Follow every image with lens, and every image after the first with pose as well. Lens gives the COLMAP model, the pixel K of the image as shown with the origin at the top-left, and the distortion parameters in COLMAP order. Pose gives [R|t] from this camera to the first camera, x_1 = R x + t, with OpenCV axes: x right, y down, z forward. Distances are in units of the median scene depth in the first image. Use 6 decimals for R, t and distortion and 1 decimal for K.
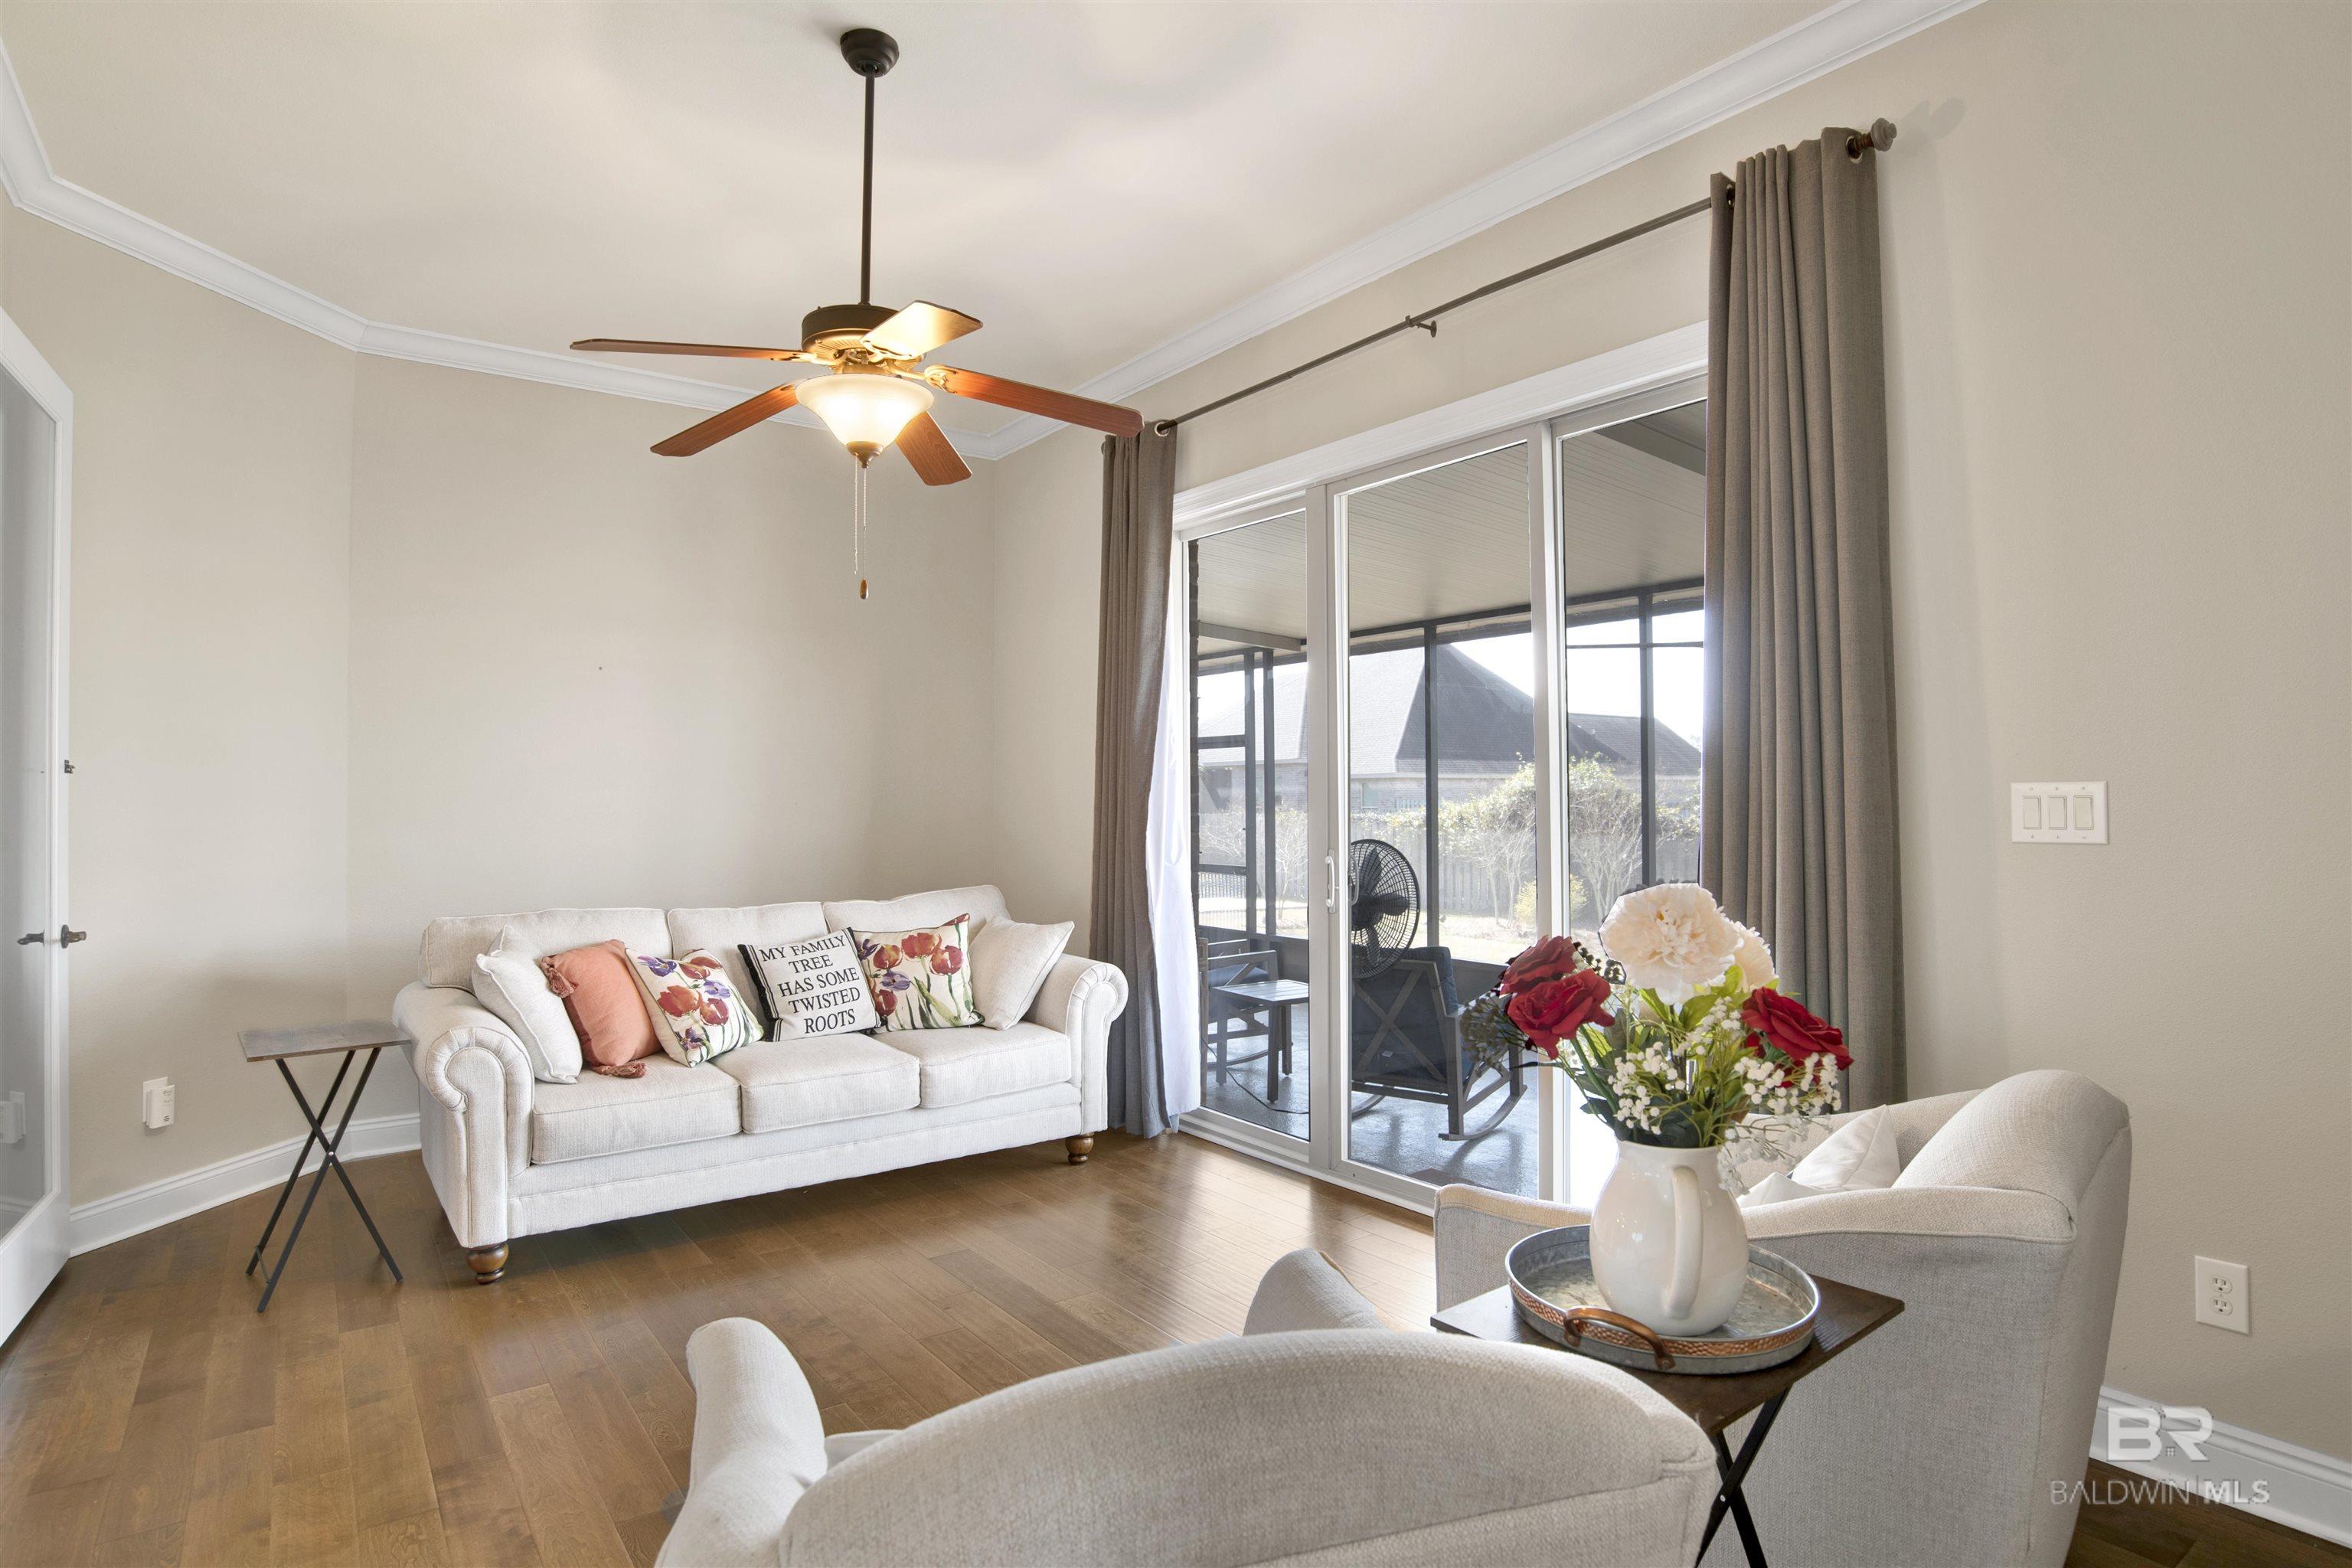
lens RADIAL K [[1223.6, 0, 1177.7], [0, 1223.6, 790.5], [0, 0, 1]] dist [-0.045598, 0.012274]
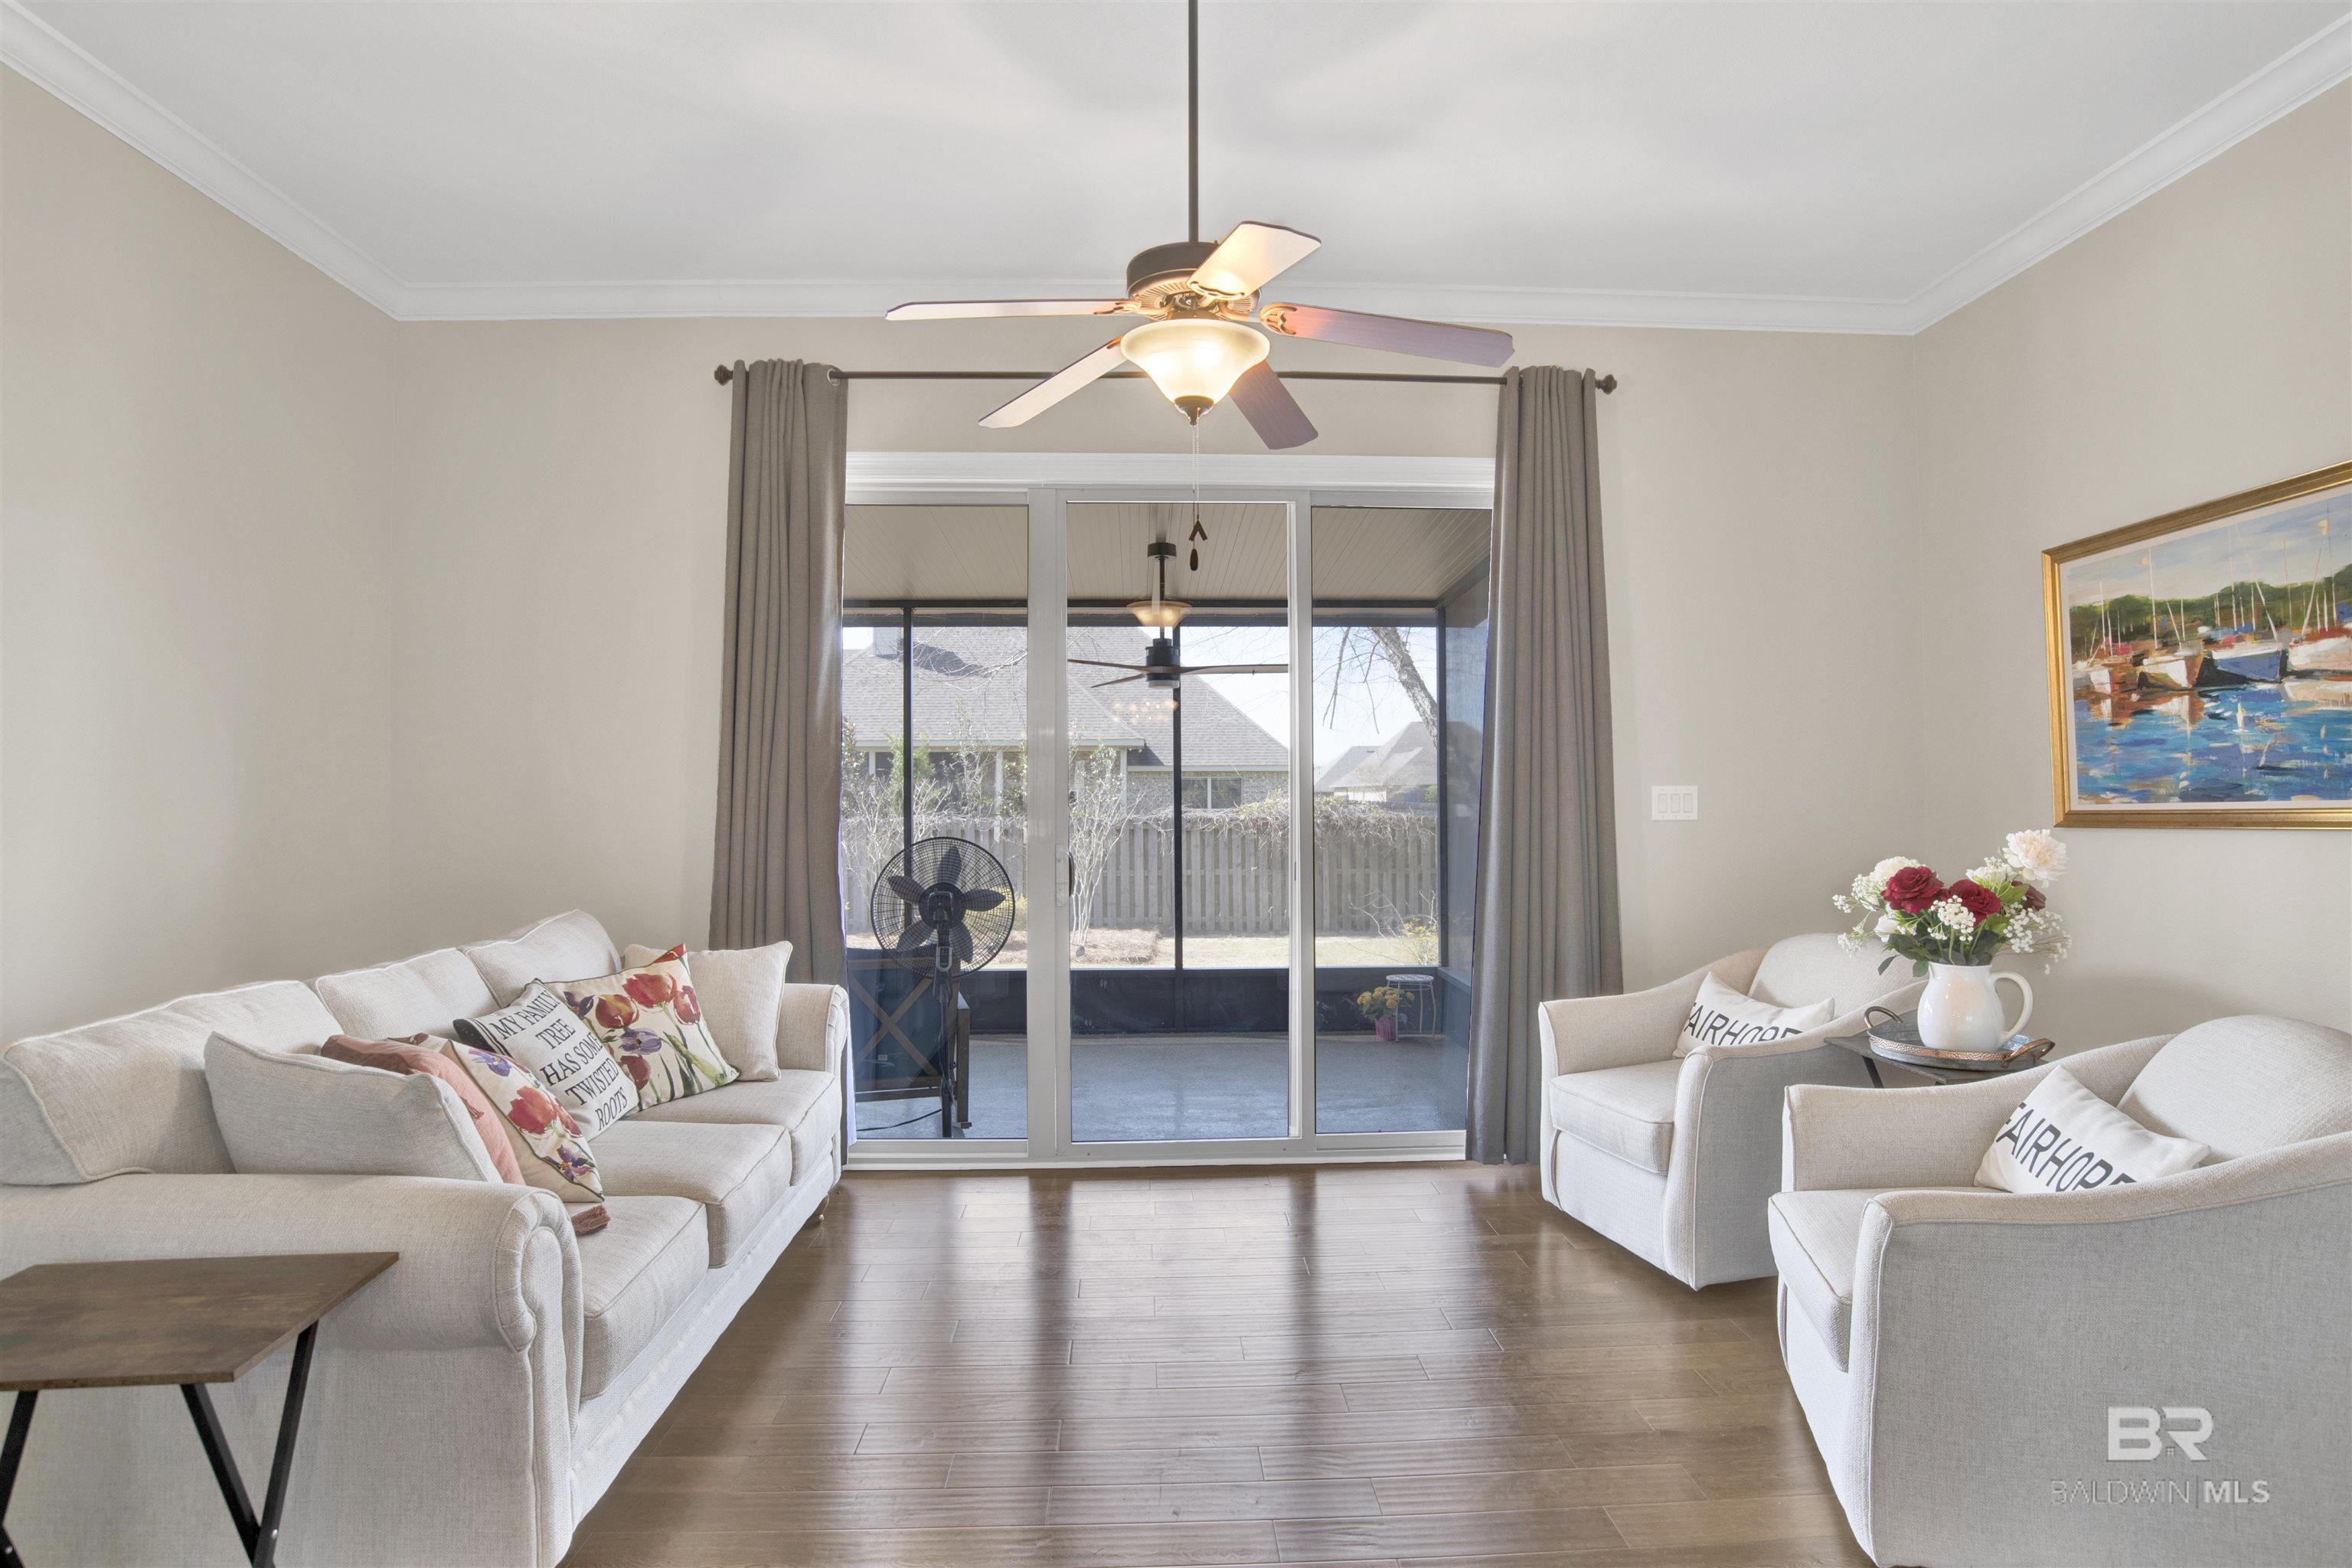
lens RADIAL K [[1223.6, 0, 1170.9], [0, 1223.6, 786.5], [0, 0, 1]] dist [-0.045598, 0.012274]
pose [[0.598449, 0.006990, 0.801130, -0.629228], [-0.005139, 0.999975, -0.004886, 0.003899], [-0.801144, -0.001194, 0.598470, 0.304872]]
